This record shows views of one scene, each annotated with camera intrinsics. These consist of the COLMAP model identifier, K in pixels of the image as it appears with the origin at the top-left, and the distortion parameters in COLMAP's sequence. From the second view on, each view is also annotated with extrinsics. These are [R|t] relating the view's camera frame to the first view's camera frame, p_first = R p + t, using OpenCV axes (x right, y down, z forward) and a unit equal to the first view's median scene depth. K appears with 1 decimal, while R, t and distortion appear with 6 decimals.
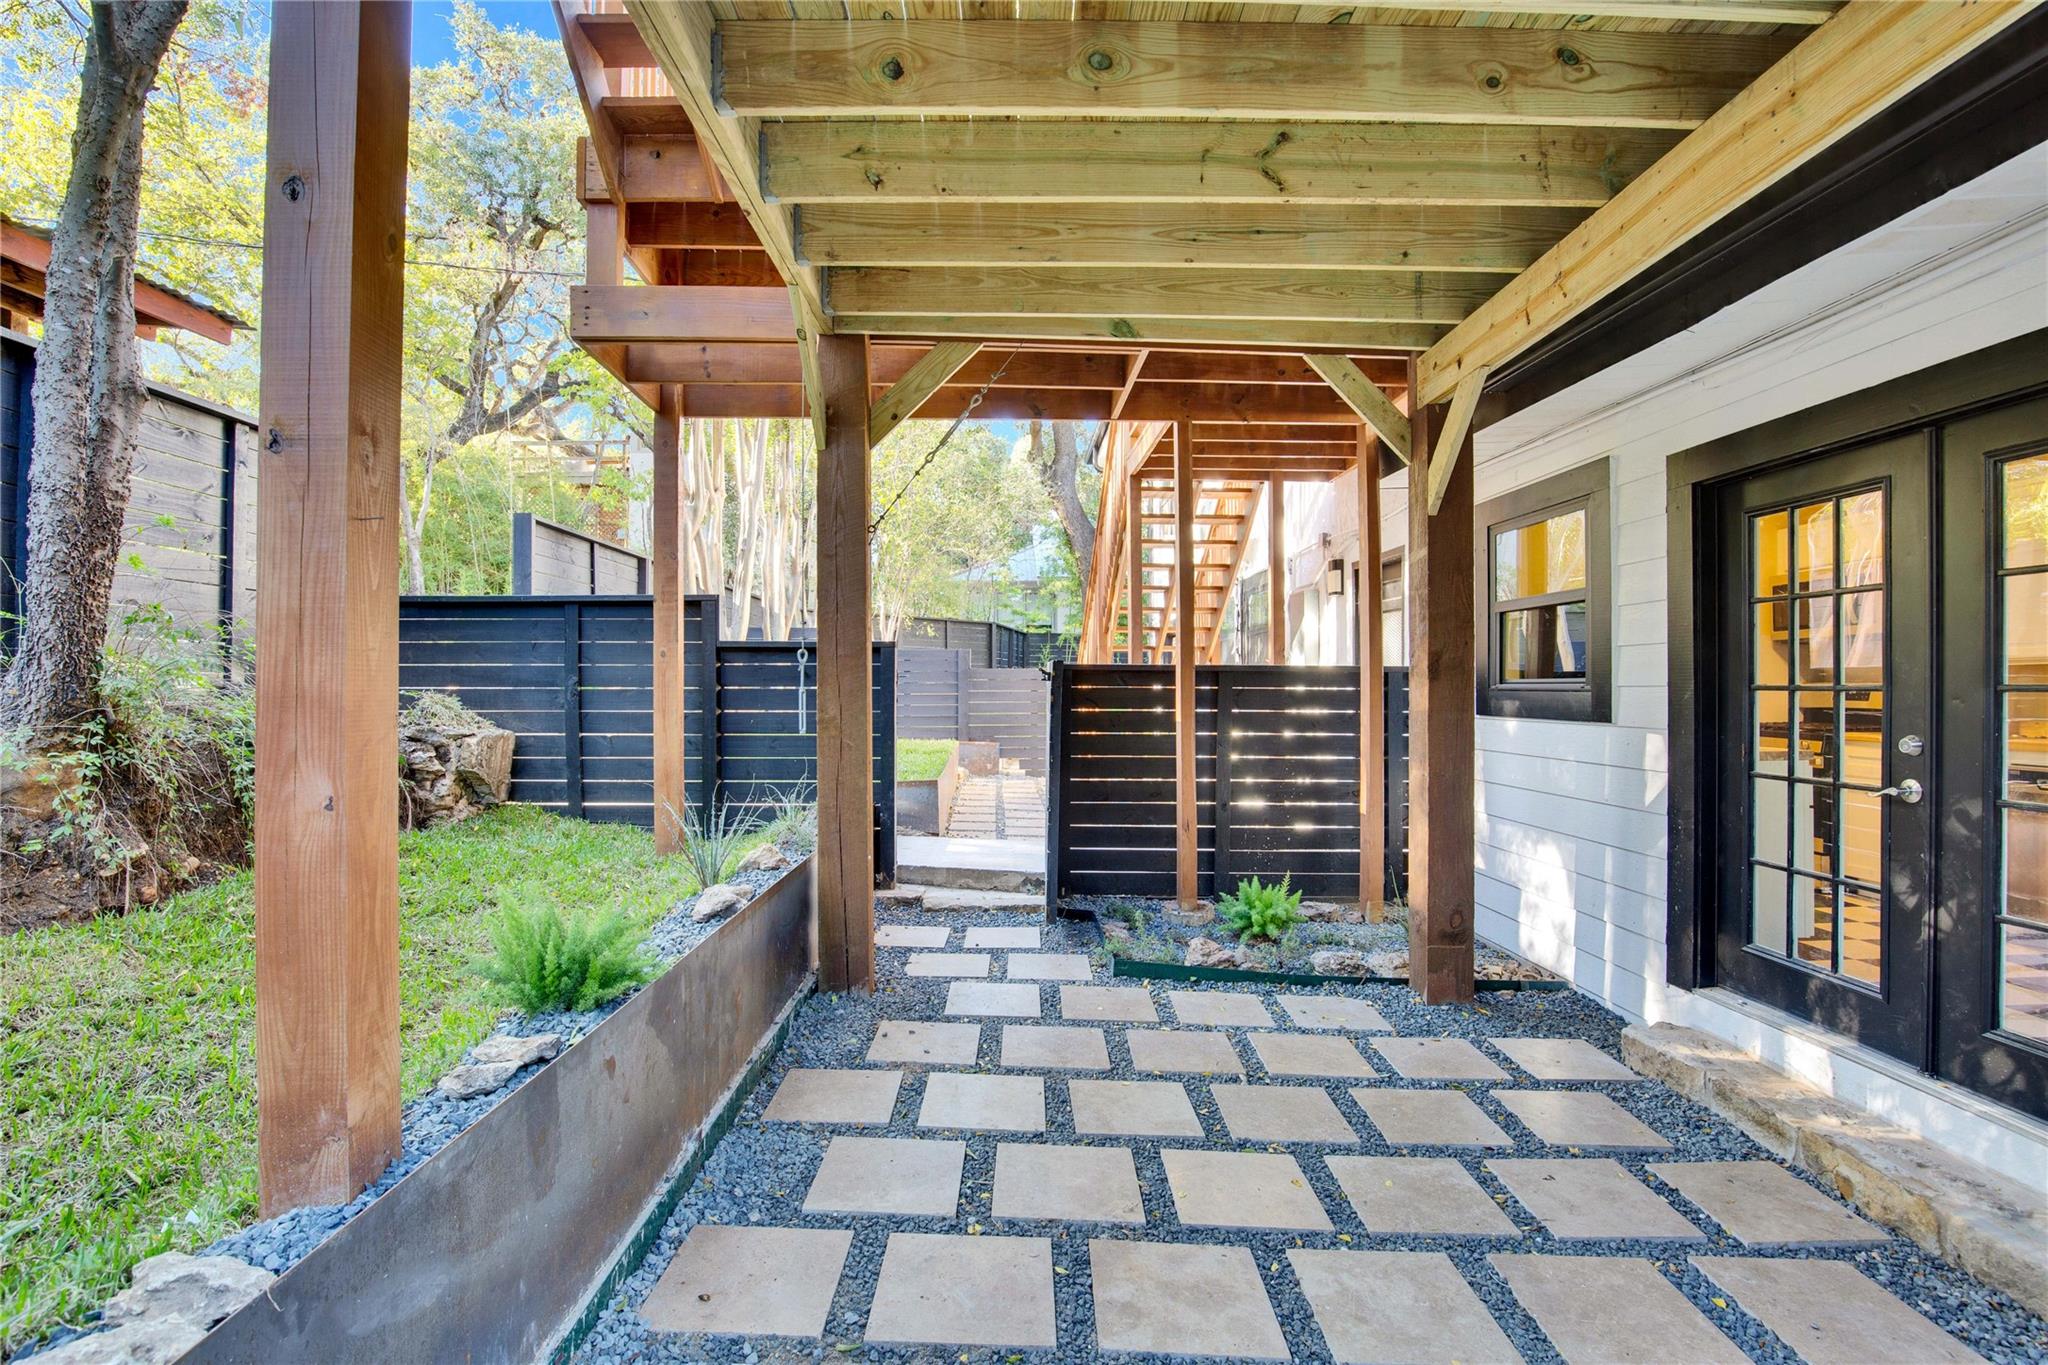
lens RADIAL K [[963.1, 0, 1025.9], [0, 963.1, 680.3], [0, 0, 1]] dist [-0.037158, 0.007412]
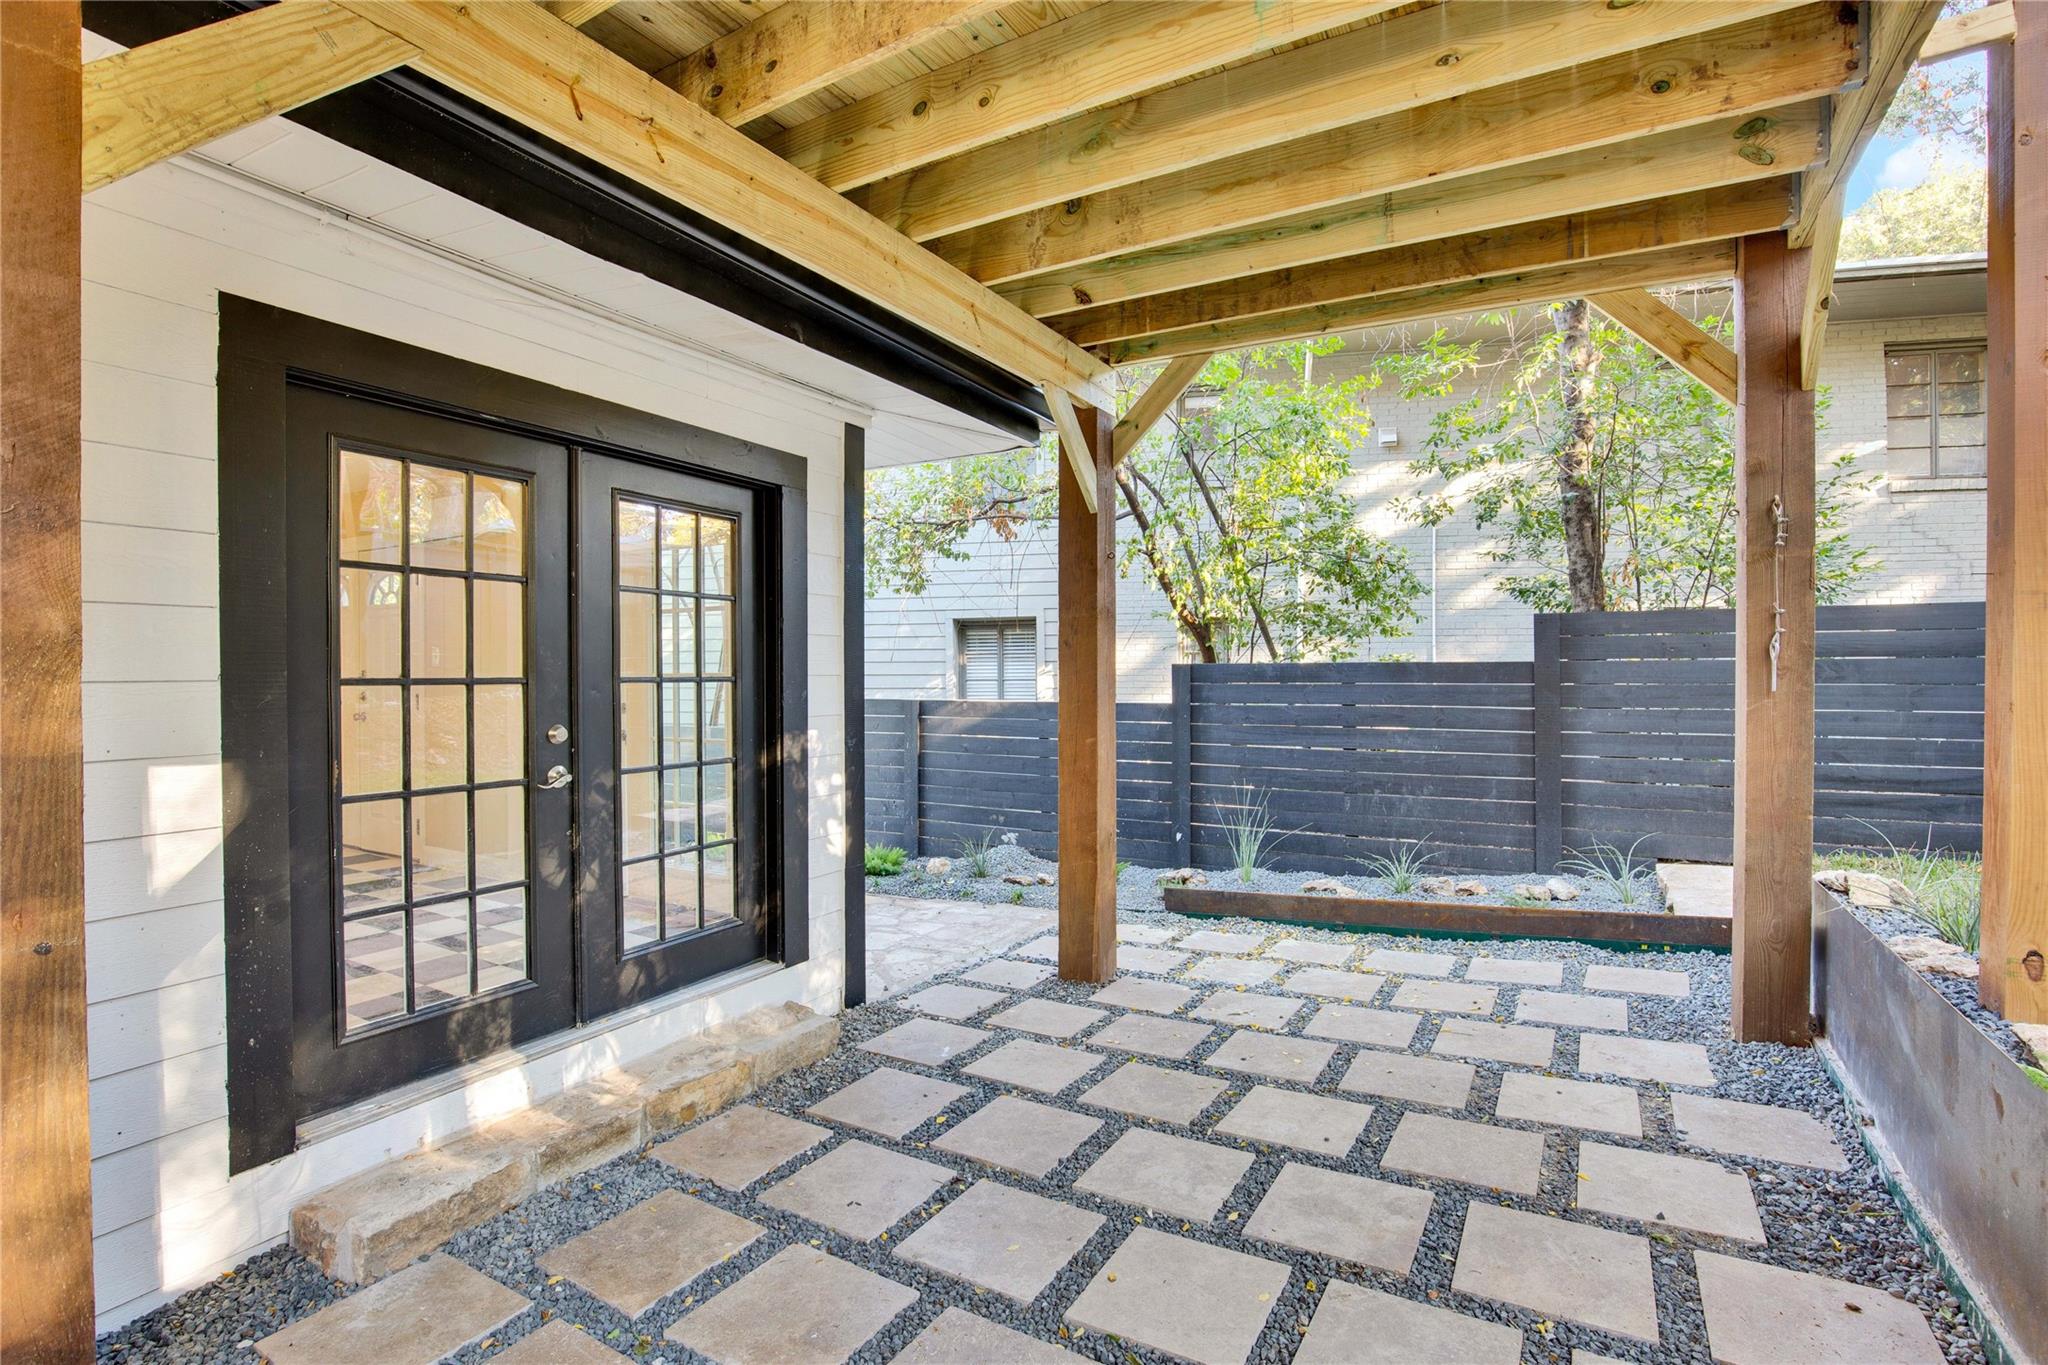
lens RADIAL K [[963.1, 0, 1025.9], [0, 963.1, 680.3], [0, 0, 1]] dist [-0.037158, 0.007412]
pose [[-0.856760, -0.000139, 0.515715, -0.075915], [-0.000101, 1.000000, 0.000103, 0.008571], [-0.515715, 0.000037, -0.856760, 1.658989]]
